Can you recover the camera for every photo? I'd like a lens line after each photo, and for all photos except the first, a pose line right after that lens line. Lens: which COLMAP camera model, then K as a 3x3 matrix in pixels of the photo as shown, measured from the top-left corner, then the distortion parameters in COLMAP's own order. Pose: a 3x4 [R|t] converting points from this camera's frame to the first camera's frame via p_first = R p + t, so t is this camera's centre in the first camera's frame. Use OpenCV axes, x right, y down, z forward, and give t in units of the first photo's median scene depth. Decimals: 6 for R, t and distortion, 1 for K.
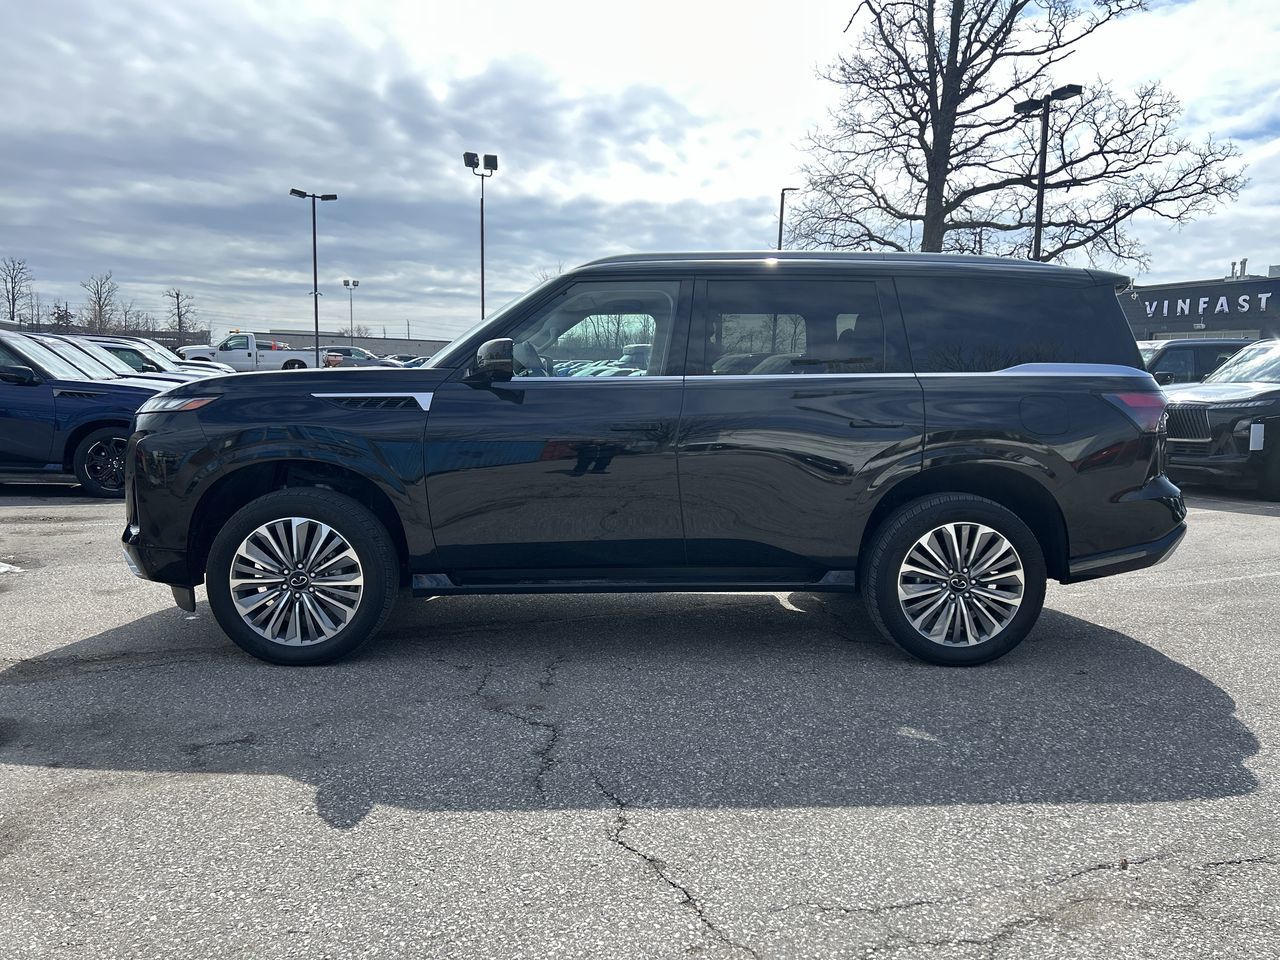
lens RADIAL K [[955.2, 0, 643.5], [0, 955.2, 504.0], [0, 0, 1]] dist [0.058452, -0.060076]
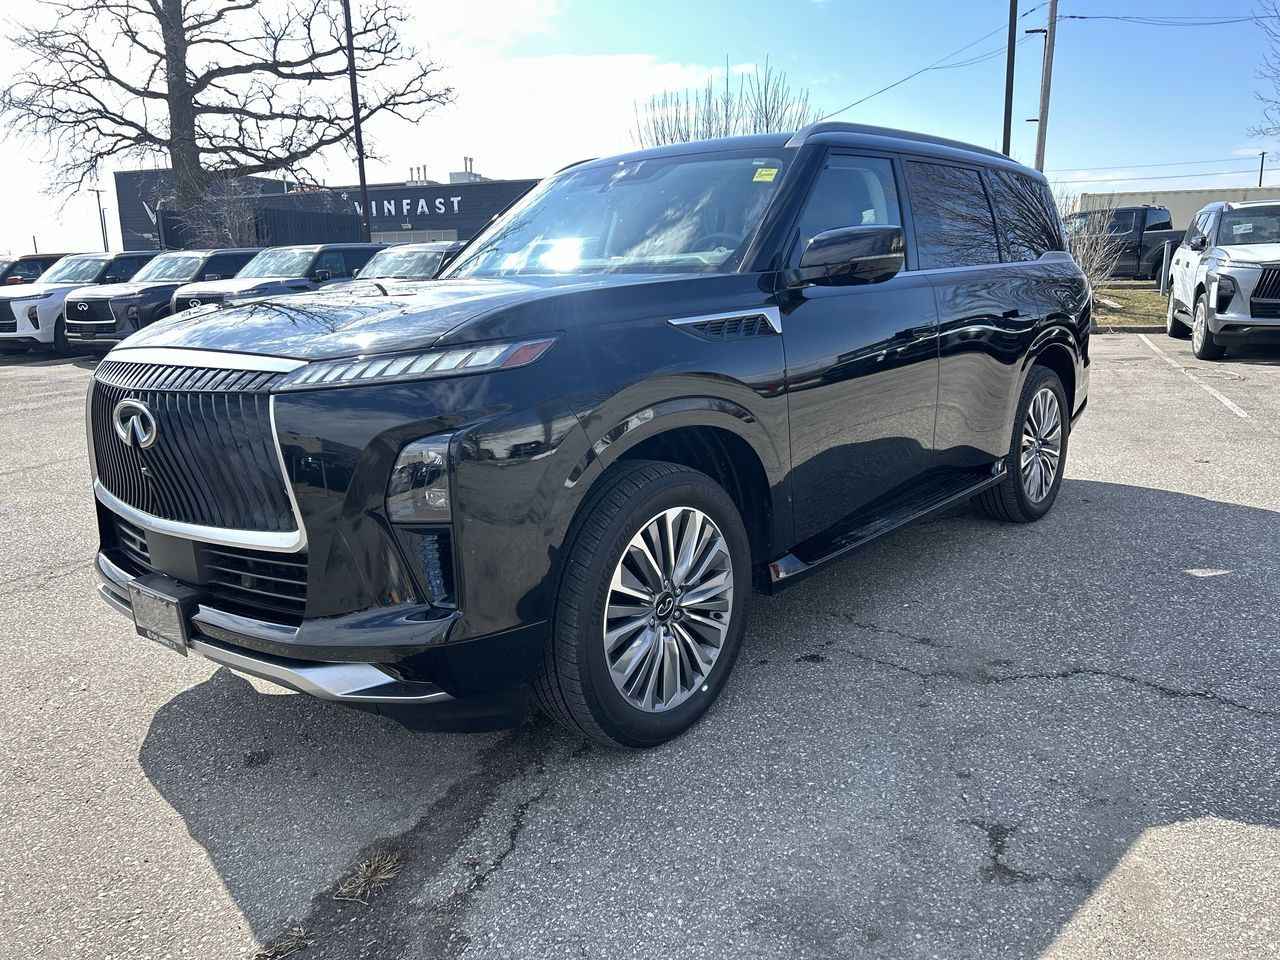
lens RADIAL K [[955.2, 0, 635.8], [0, 955.2, 486.8], [0, 0, 1]] dist [0.058452, -0.060076]
pose [[0.681624, -0.190728, 0.706407, -0.112164], [0.132760, 0.981643, 0.136938, -0.012164], [-0.719557, 0.000442, 0.694433, 0.080709]]
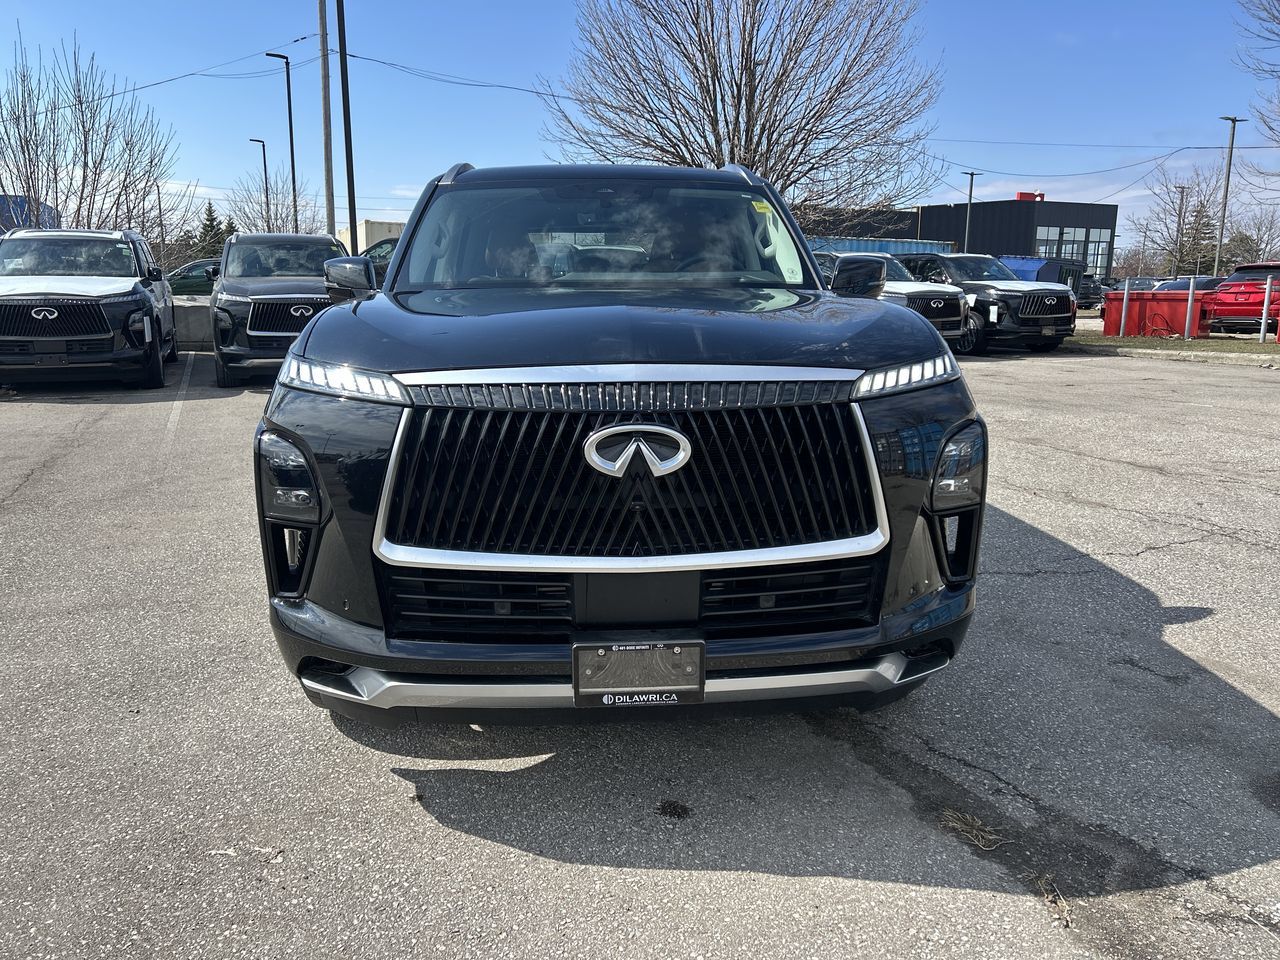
lens RADIAL K [[955.2, 0, 637.3], [0, 955.2, 490.0], [0, 0, 1]] dist [0.058452, -0.060076]
pose [[-0.026193, -0.223914, 0.974257, -0.150248], [0.121720, 0.966625, 0.225433, -0.024535], [-0.992219, 0.124492, 0.001936, 0.166496]]
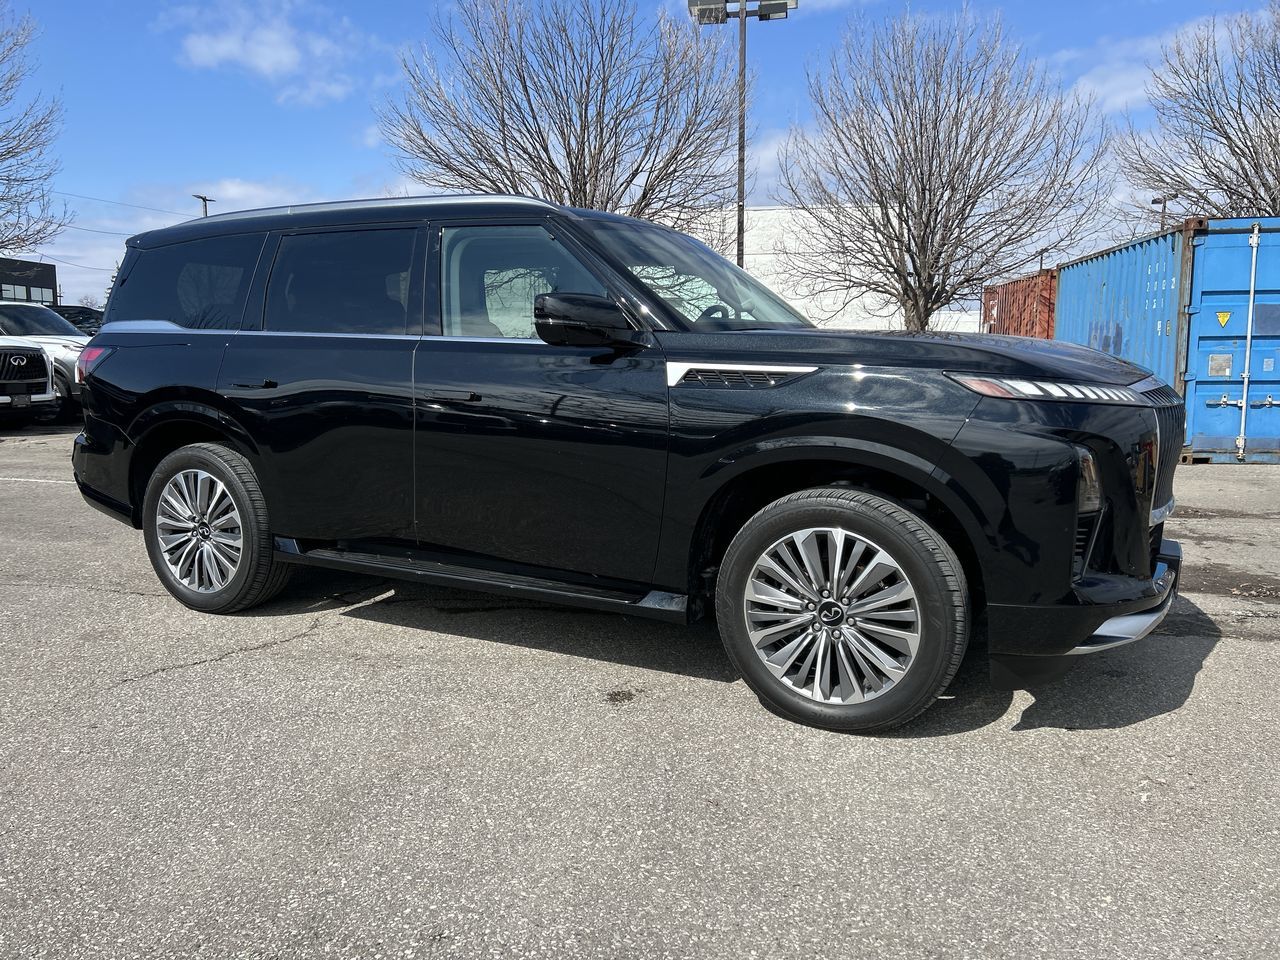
lens RADIAL K [[955.2, 0, 628.4], [0, 955.2, 473.4], [0, 0, 1]] dist [0.058452, -0.060076]
pose [[-0.866395, -0.083023, 0.492409, -0.082911], [0.043761, 0.969665, 0.240488, -0.036097], [-0.497438, 0.229906, -0.836480, 0.292171]]
